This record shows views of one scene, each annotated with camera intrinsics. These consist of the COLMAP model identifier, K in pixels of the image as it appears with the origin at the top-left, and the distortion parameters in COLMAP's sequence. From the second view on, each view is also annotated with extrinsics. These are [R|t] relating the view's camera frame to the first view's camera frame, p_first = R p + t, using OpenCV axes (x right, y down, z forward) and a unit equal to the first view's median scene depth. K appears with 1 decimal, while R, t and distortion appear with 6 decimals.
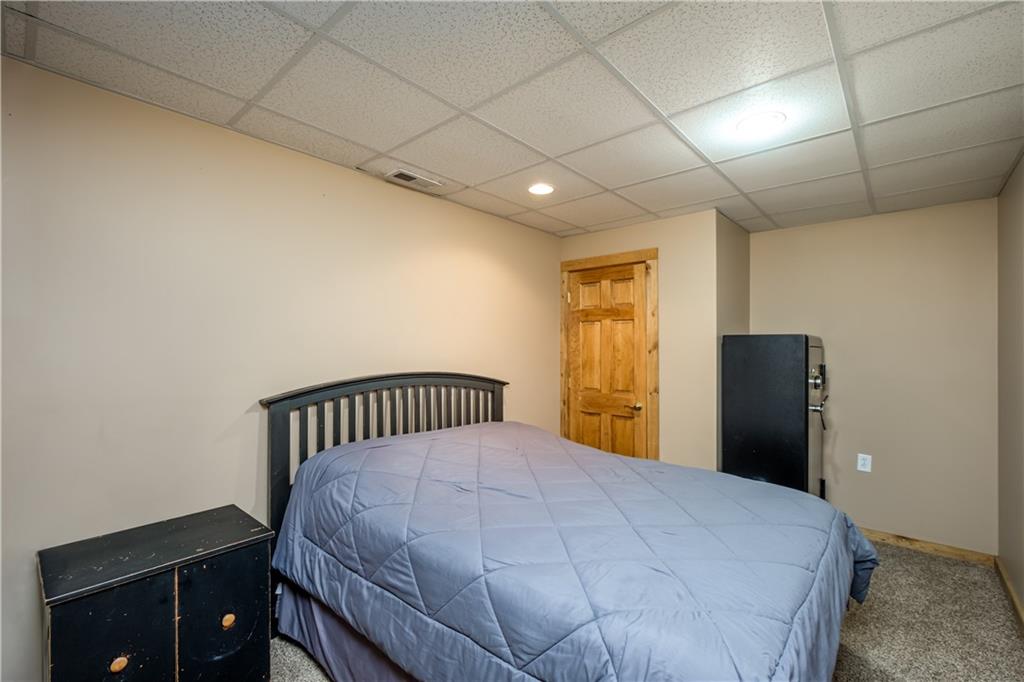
lens RADIAL K [[451.3, 0, 513.9], [0, 451.3, 343.5], [0, 0, 1]] dist [0.000369, 0.000189]
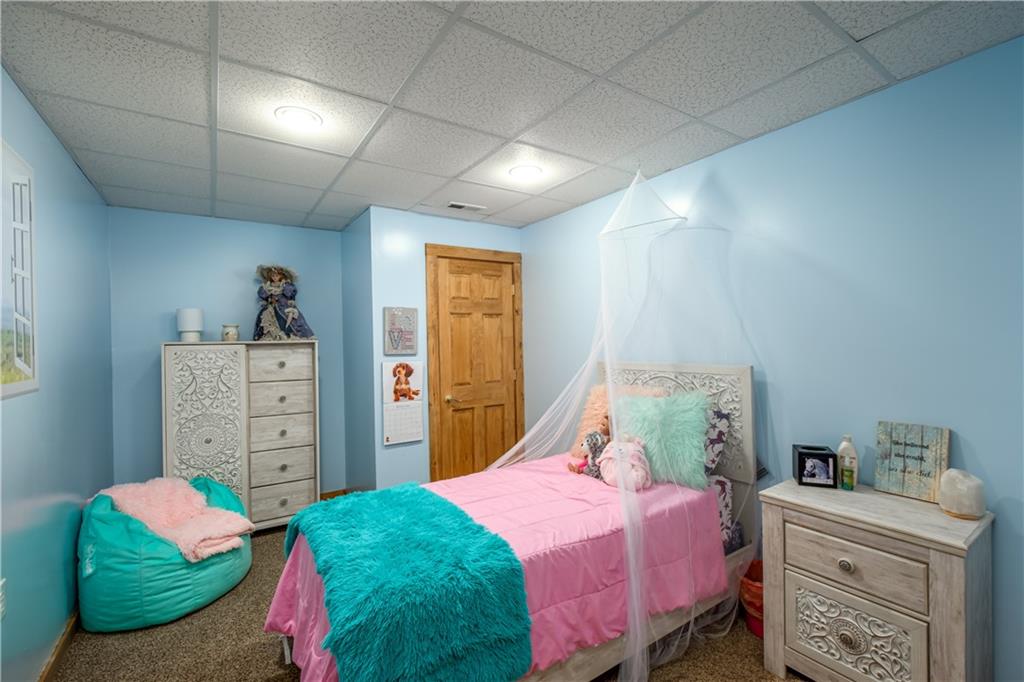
lens RADIAL K [[451.3, 0, 513.9], [0, 451.3, 343.5], [0, 0, 1]] dist [0.000369, 0.000189]
pose [[0.255436, -0.018815, 0.966643, -0.696348], [0.003461, 0.999822, 0.018546, -0.003161], [-0.966820, -0.001392, 0.255455, 0.620501]]
